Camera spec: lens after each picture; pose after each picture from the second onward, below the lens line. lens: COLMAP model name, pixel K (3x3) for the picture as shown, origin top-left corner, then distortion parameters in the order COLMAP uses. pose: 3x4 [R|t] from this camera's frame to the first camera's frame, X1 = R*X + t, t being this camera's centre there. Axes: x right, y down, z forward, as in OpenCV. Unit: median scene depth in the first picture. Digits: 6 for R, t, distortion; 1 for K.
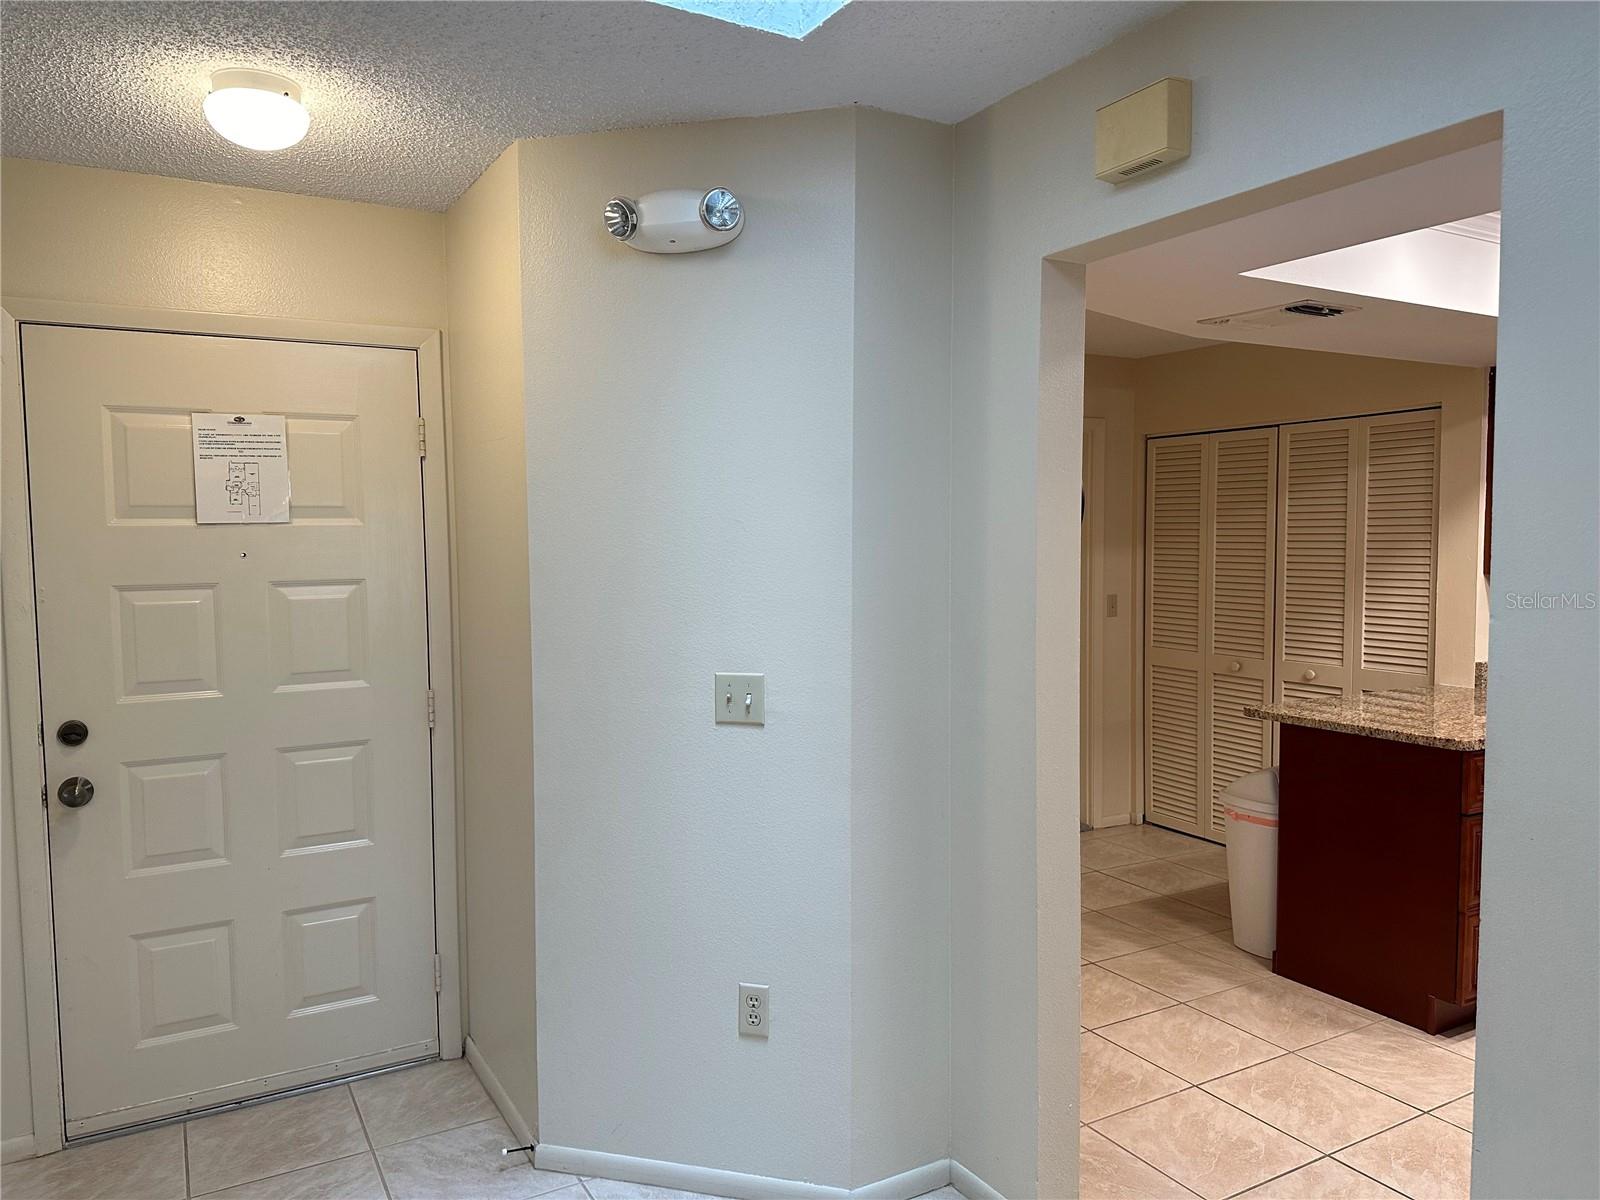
lens RADIAL K [[1124.9, 0, 775.3], [0, 1124.9, 600.6], [0, 0, 1]] dist [0.060080, -0.076388]
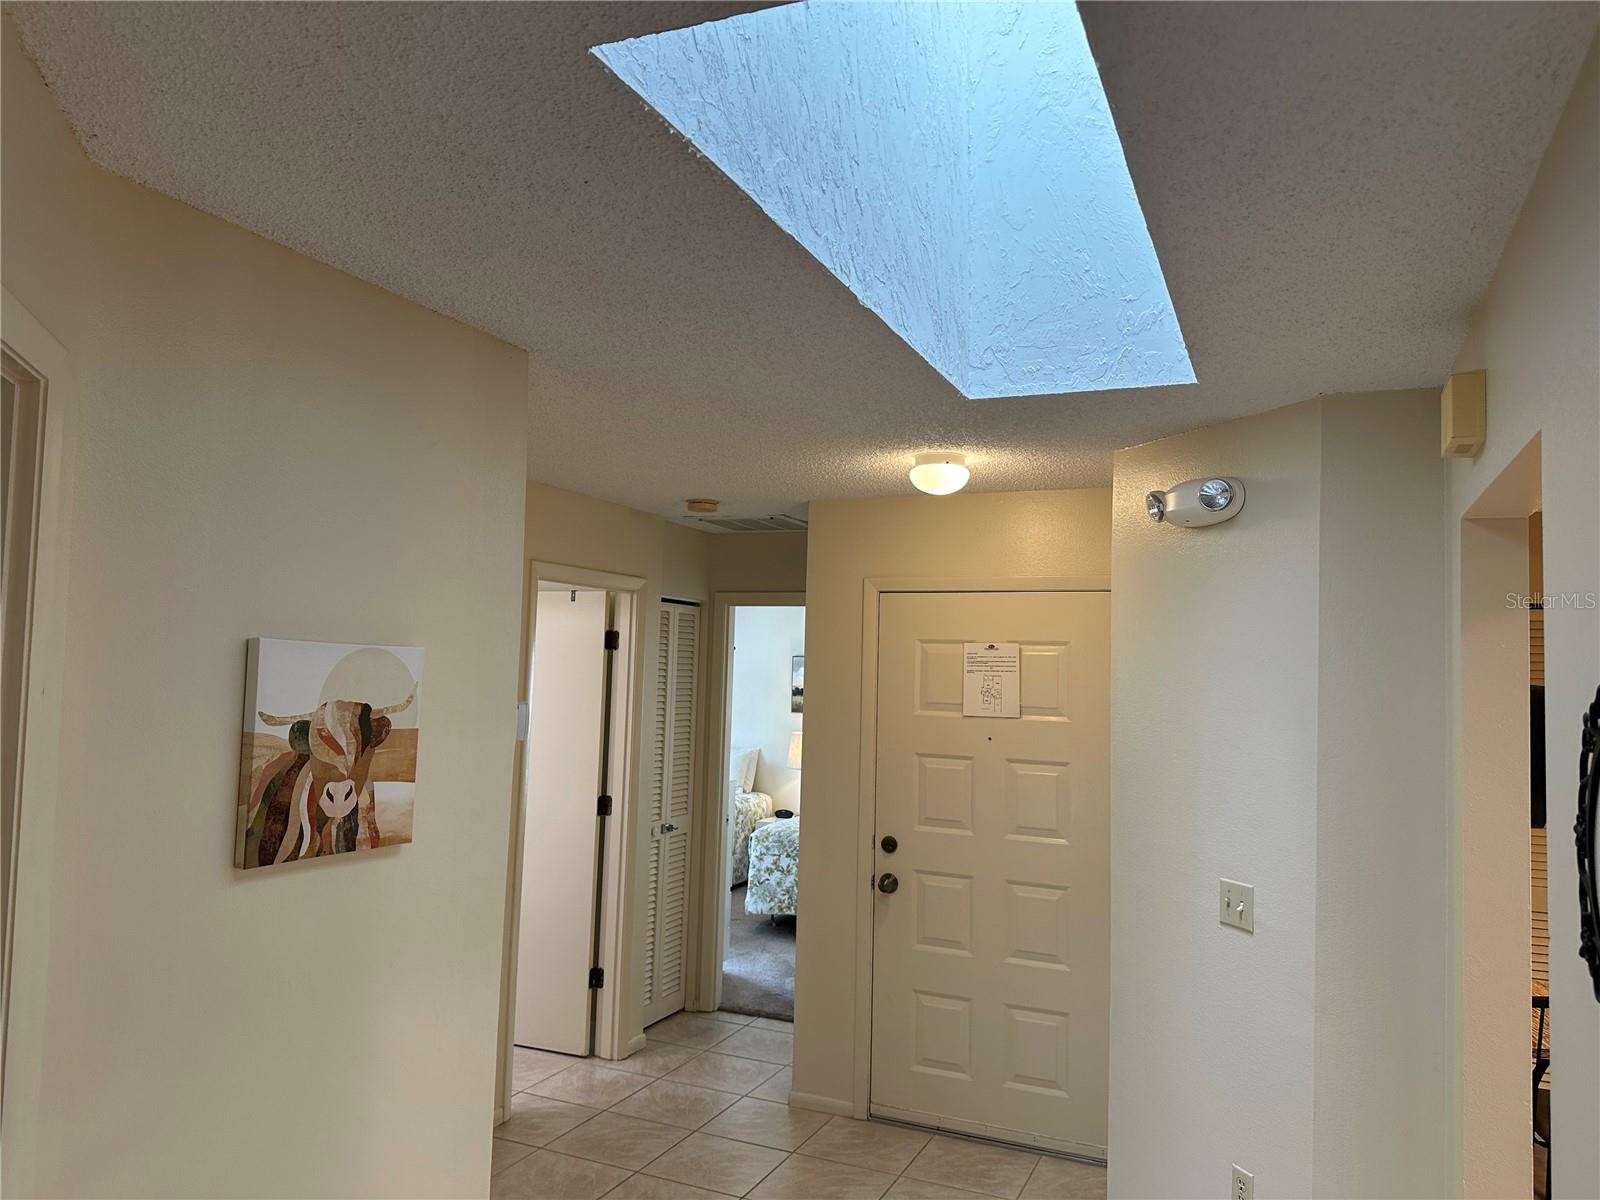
lens RADIAL K [[1123.2, 0, 800.4], [0, 1123.2, 603.8], [0, 0, 1]] dist [0.085354, -0.116029]
pose [[0.592716, -0.017842, -0.805214, 0.561785], [-0.086343, 0.992586, -0.085550, -0.069131], [0.800770, 0.120232, 0.586781, -0.058843]]
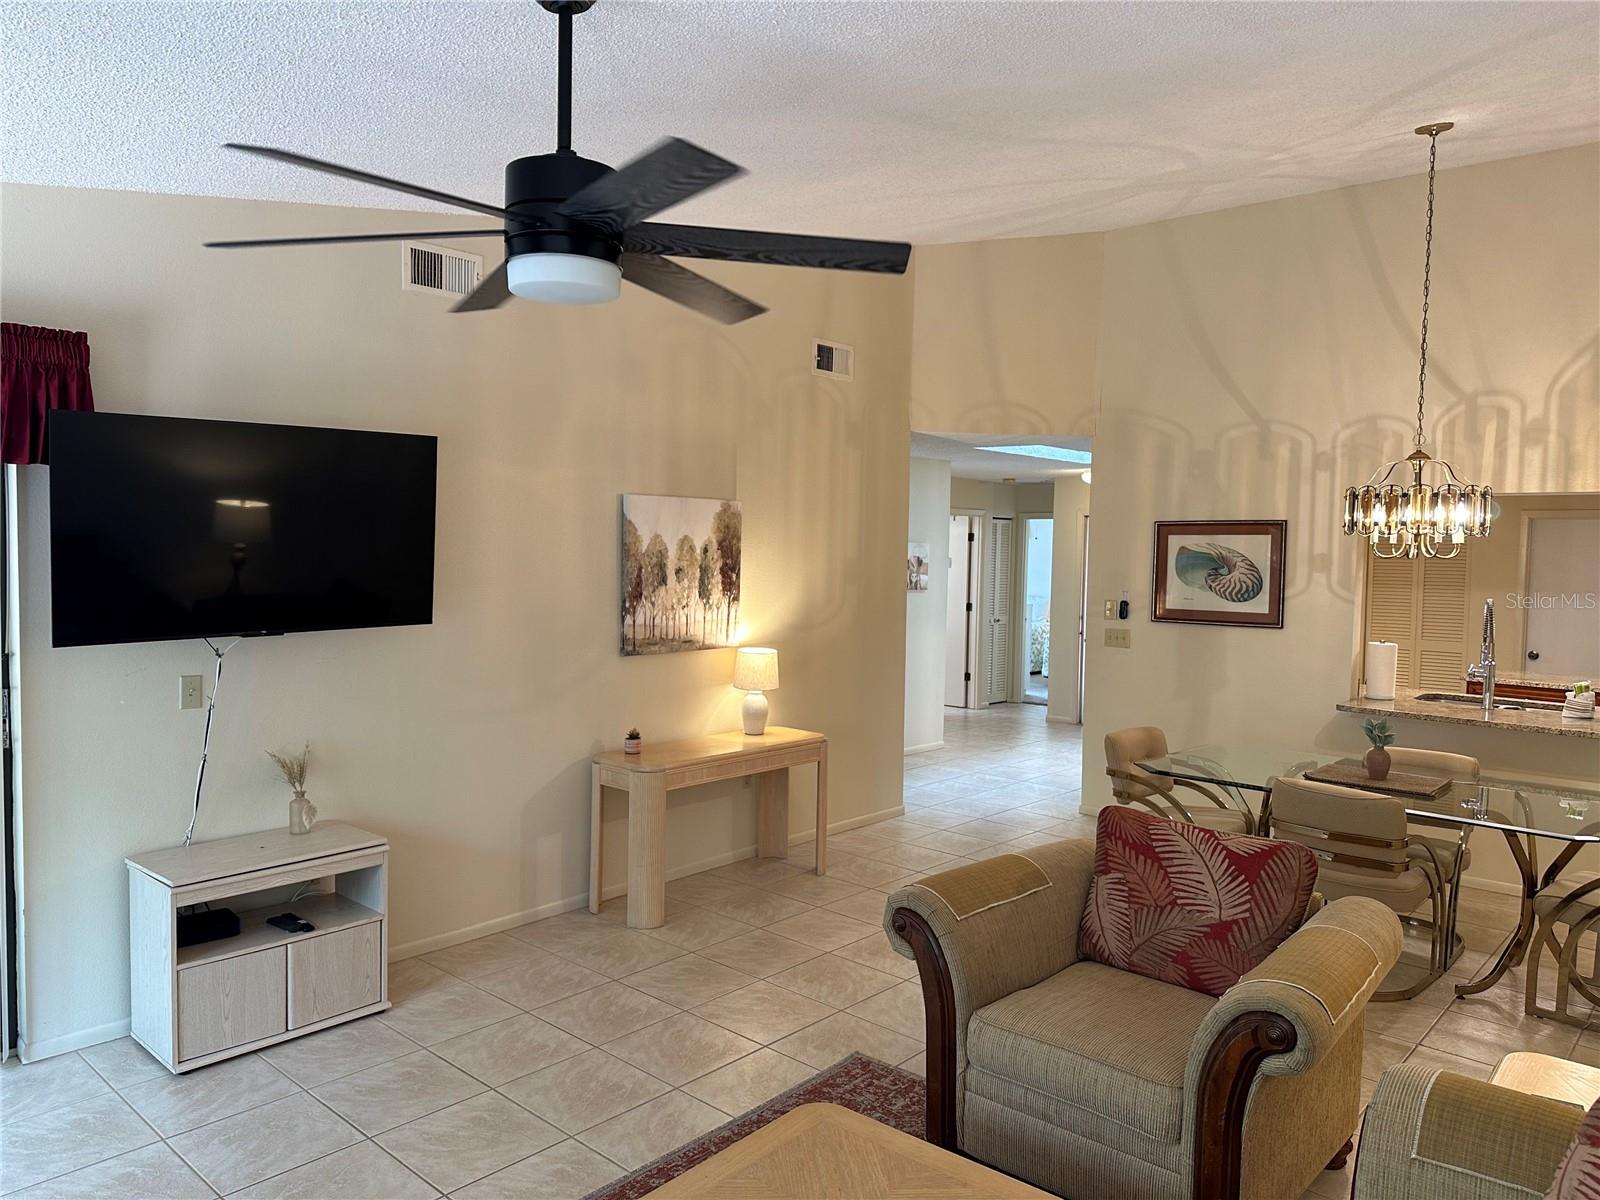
lens RADIAL K [[1123.2, 0, 800.4], [0, 1123.2, 603.8], [0, 0, 1]] dist [0.085354, -0.116029]
pose [[0.322559, 0.065179, -0.944303, 2.580616], [-0.080900, 0.995874, 0.041105, -0.016242], [0.943086, 0.063136, 0.326501, -1.125643]]
